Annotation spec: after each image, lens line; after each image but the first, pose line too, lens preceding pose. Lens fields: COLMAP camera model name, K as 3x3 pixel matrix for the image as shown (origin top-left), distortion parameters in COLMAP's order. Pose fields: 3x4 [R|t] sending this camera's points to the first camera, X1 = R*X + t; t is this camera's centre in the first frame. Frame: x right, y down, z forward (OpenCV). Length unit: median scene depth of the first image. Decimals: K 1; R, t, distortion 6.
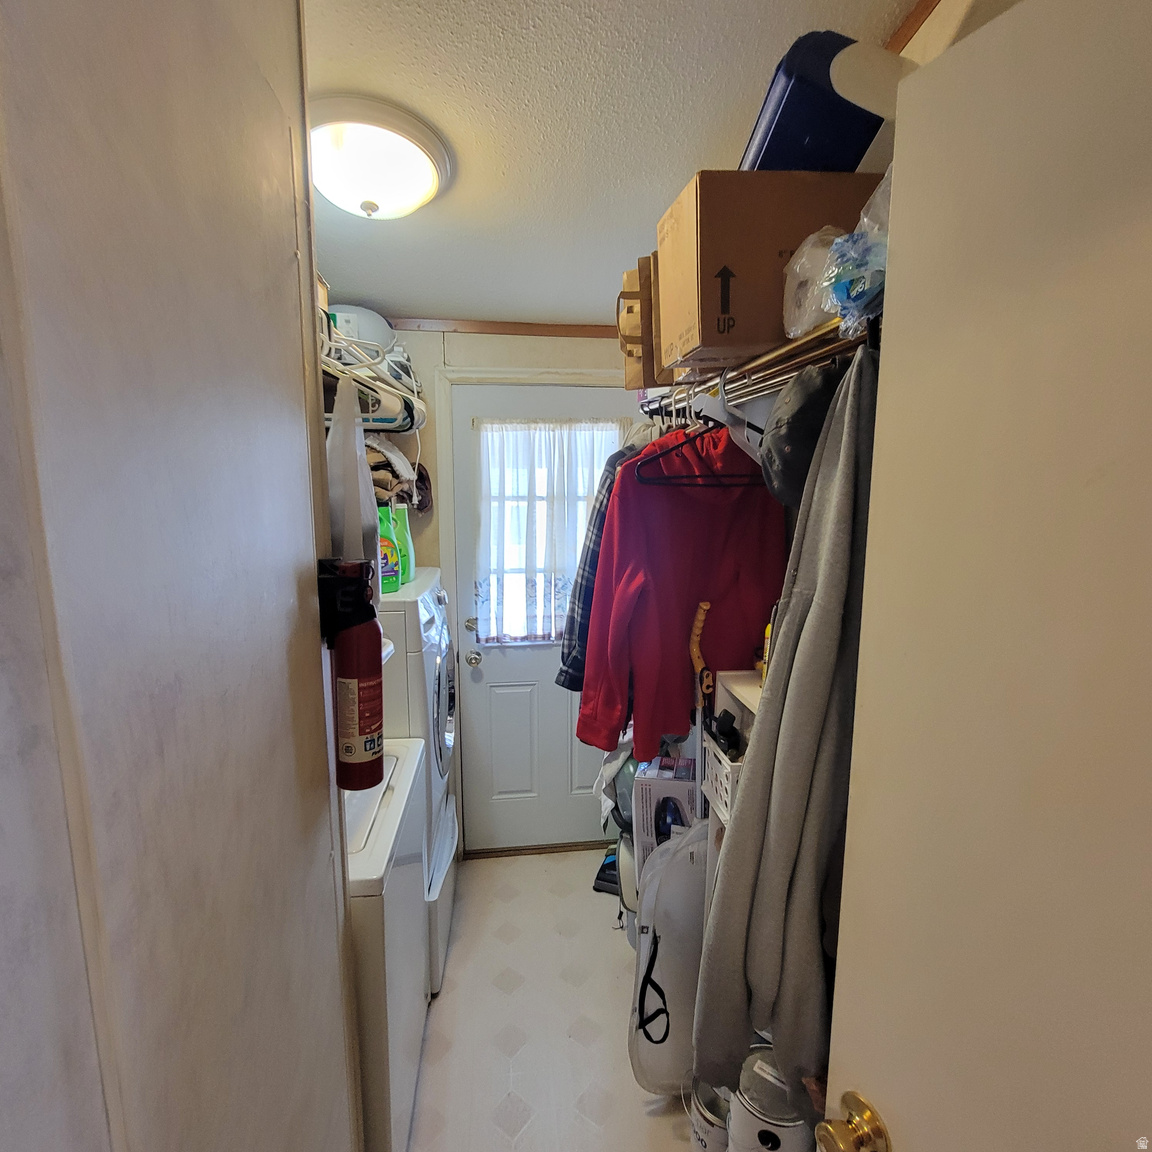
lens RADIAL K [[632.0, 0, 578.3], [0, 632.0, 576.2], [0, 0, 1]] dist [-0.012573, 0.004828]
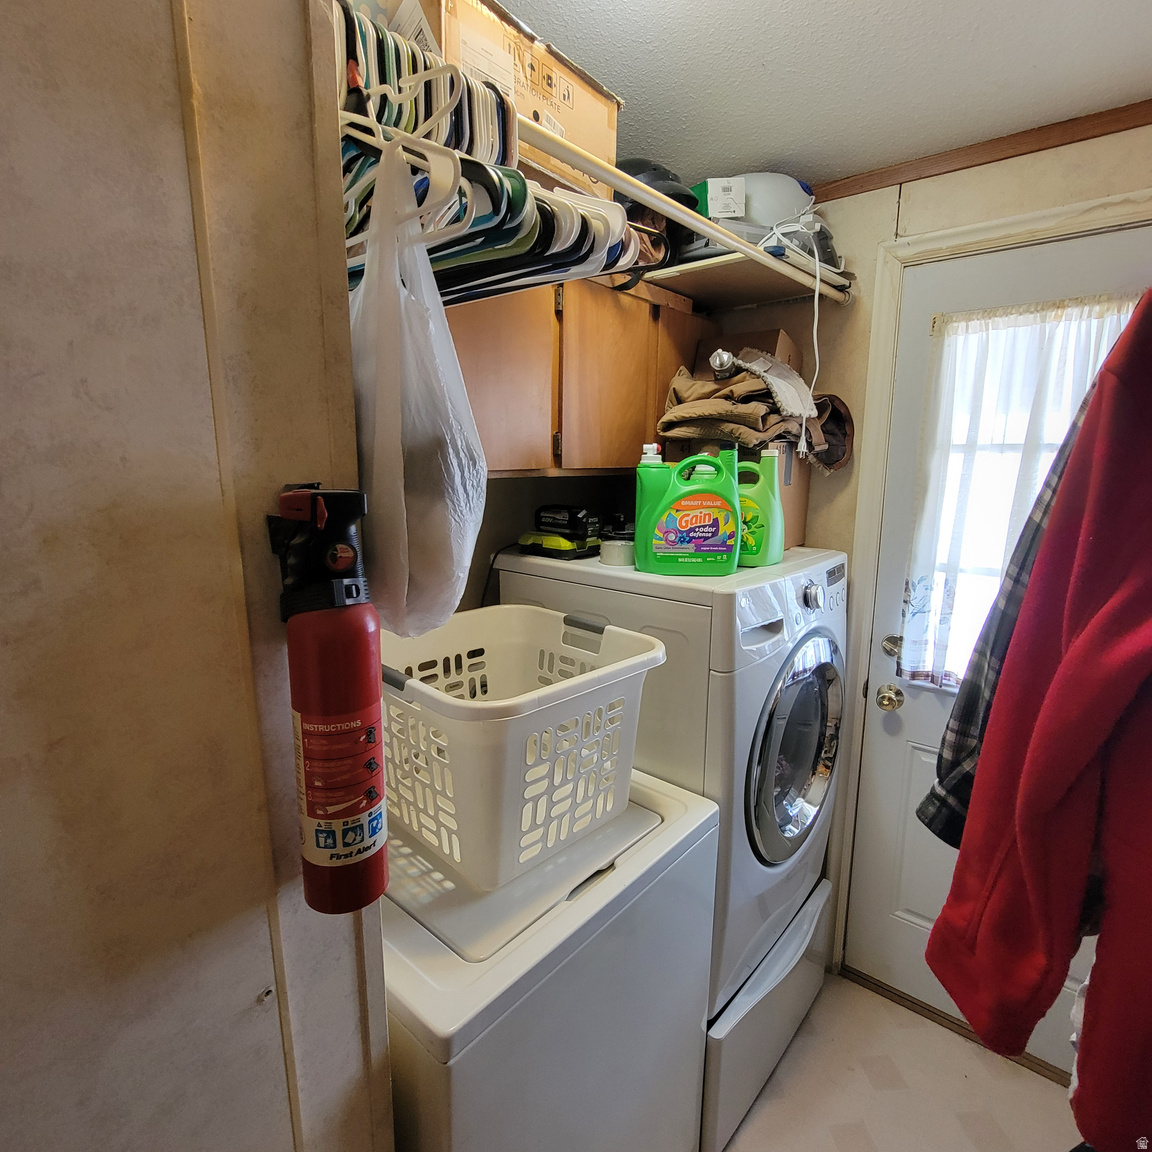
lens RADIAL K [[632.0, 0, 573.9], [0, 632.0, 573.3], [0, 0, 1]] dist [-0.012573, 0.004828]
pose [[0.676925, 0.131507, -0.724208, 0.072767], [-0.114036, 0.990767, 0.073321, -0.007710], [0.727164, 0.032953, 0.685672, 0.339345]]
